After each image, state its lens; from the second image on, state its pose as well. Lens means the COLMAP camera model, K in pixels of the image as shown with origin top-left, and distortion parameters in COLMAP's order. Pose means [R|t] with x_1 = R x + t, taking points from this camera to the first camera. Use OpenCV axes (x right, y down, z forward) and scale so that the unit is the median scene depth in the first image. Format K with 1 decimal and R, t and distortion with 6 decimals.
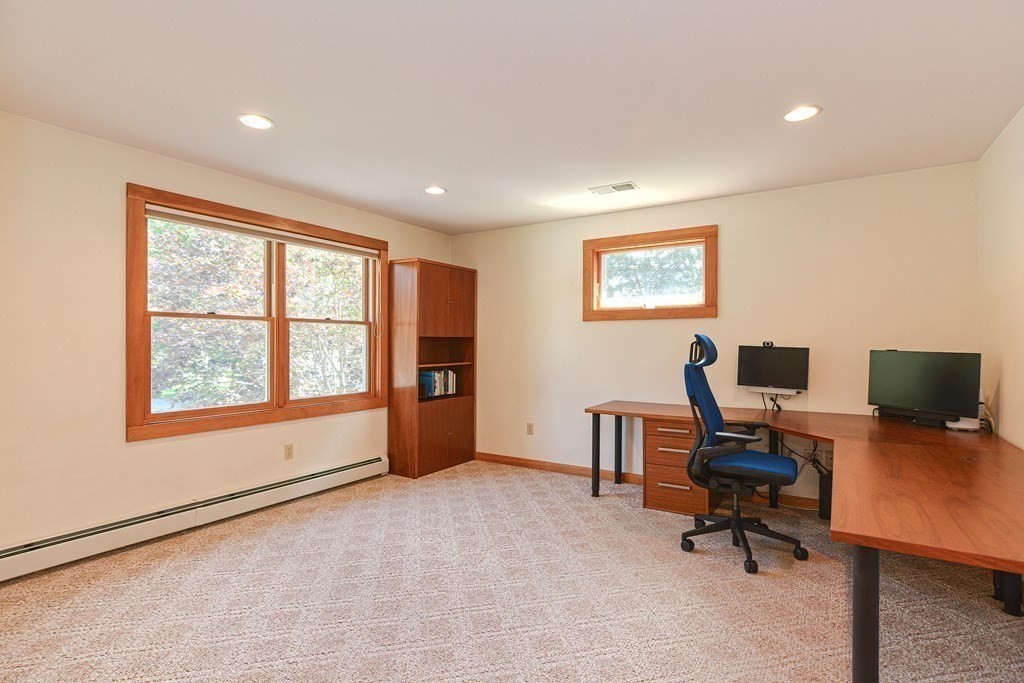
lens RADIAL K [[504.2, 0, 512.4], [0, 504.2, 344.7], [0, 0, 1]] dist [-0.004219, 0.002004]
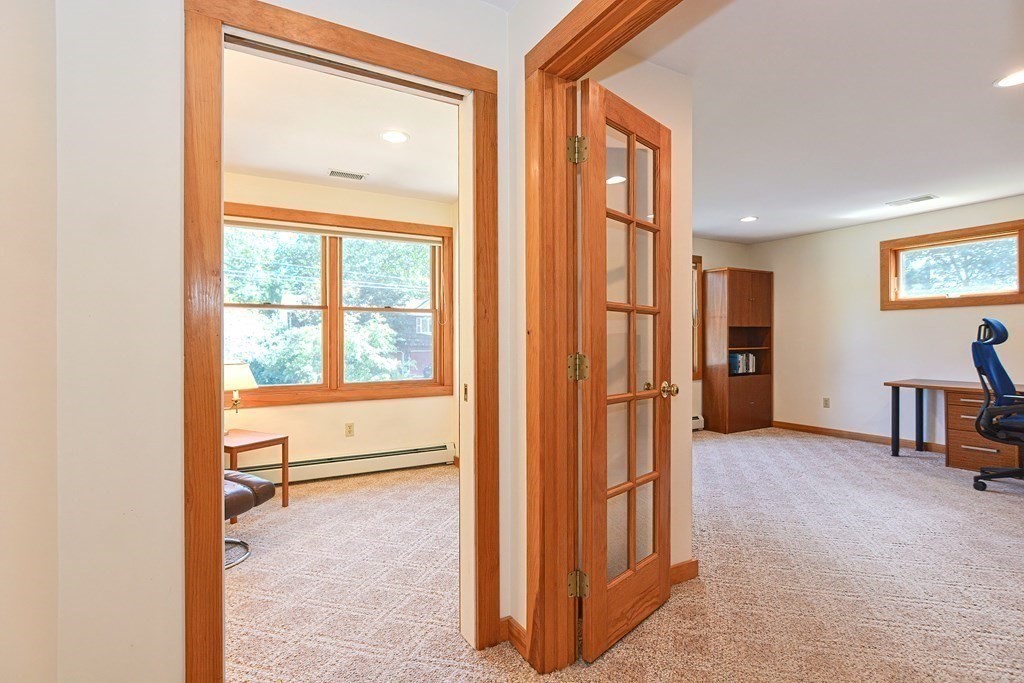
lens RADIAL K [[504.2, 0, 509.7], [0, 504.2, 337.3], [0, 0, 1]] dist [-0.004219, 0.002004]
pose [[0.884010, -0.007576, -0.467407, -0.074584], [0.005857, 0.999970, -0.005131, 0.015305], [0.467431, 0.001798, 0.884028, -0.430590]]
